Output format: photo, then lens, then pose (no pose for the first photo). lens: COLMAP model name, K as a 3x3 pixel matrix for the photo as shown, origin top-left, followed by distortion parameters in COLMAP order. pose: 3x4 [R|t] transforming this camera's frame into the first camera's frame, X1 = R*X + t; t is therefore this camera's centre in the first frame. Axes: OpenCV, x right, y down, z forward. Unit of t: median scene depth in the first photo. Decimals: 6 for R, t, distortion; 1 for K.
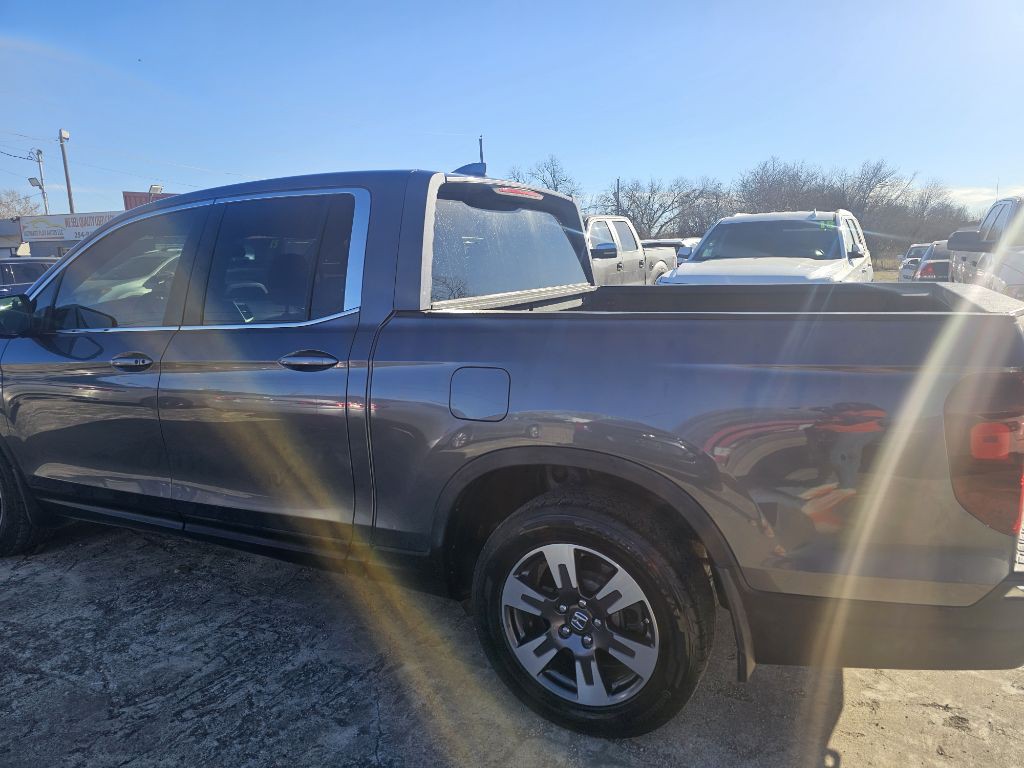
lens RADIAL K [[684.8, 0, 522.9], [0, 684.8, 385.6], [0, 0, 1]] dist [0.036680, -0.025535]
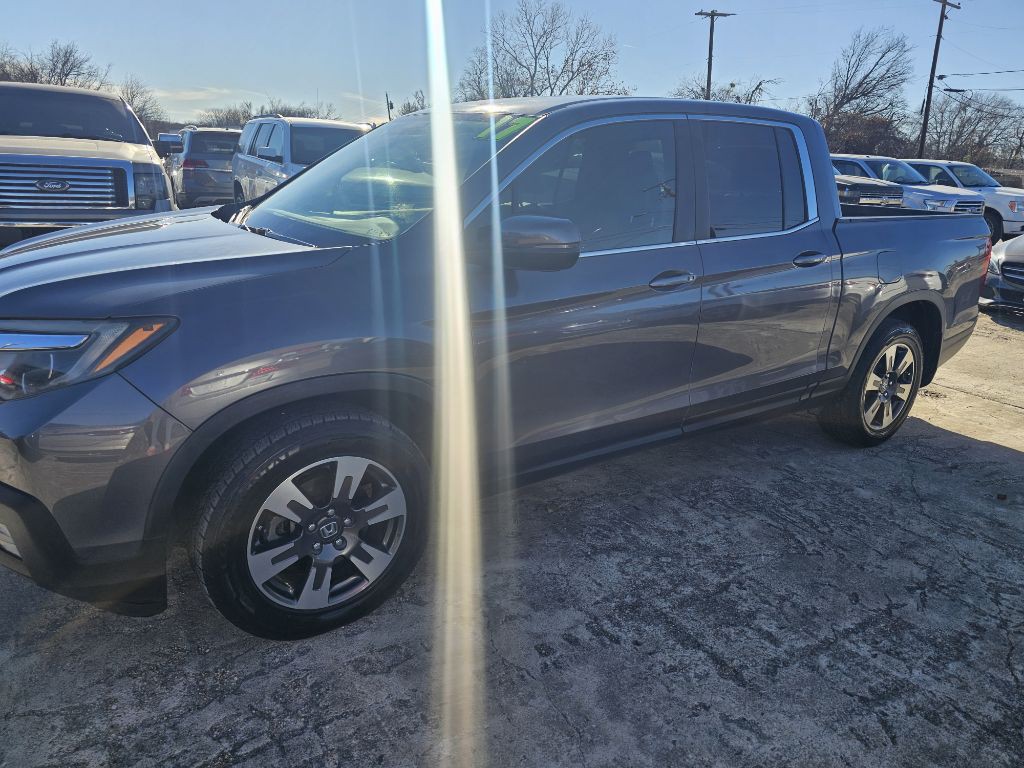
lens RADIAL K [[684.8, 0, 529.6], [0, 684.8, 382.5], [0, 0, 1]] dist [0.036680, -0.025535]
pose [[0.490981, -0.218563, 0.843308, -1.645465], [0.106144, 0.975813, 0.191107, -0.105910], [-0.864680, -0.004318, 0.502305, 0.743307]]
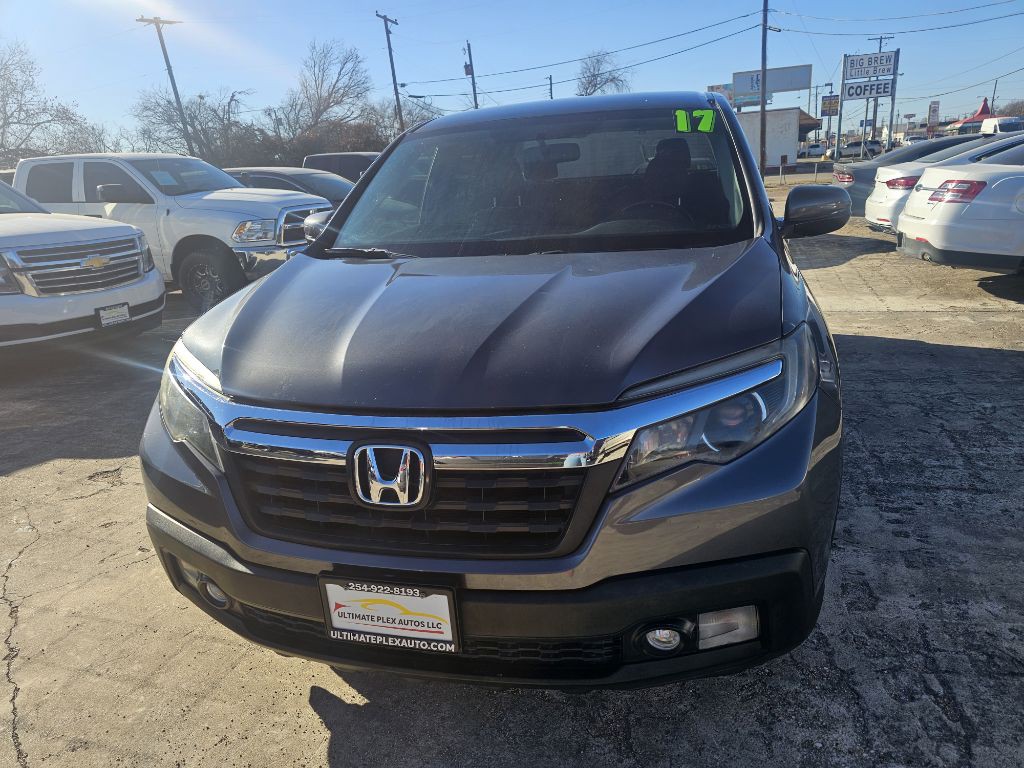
lens RADIAL K [[684.8, 0, 529.4], [0, 684.8, 393.2], [0, 0, 1]] dist [0.036680, -0.025535]
pose [[-0.194037, -0.267439, 0.943836, -1.824109], [0.249651, 0.916983, 0.311155, -0.290390], [-0.948696, 0.296005, -0.111162, 1.762867]]
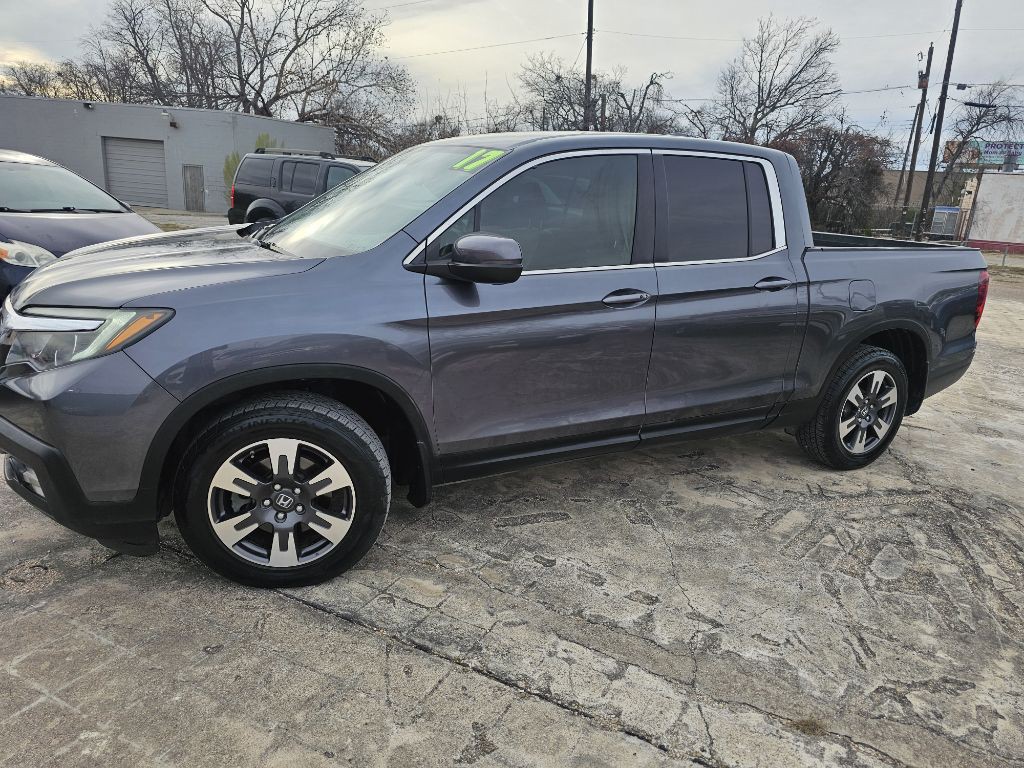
lens RADIAL K [[684.8, 0, 527.1], [0, 684.8, 391.3], [0, 0, 1]] dist [0.036680, -0.025535]
pose [[0.576436, -0.173131, 0.798591, -1.668542], [0.078350, 0.984505, 0.156882, -0.074001], [-0.813378, -0.027863, 0.581069, 0.539746]]
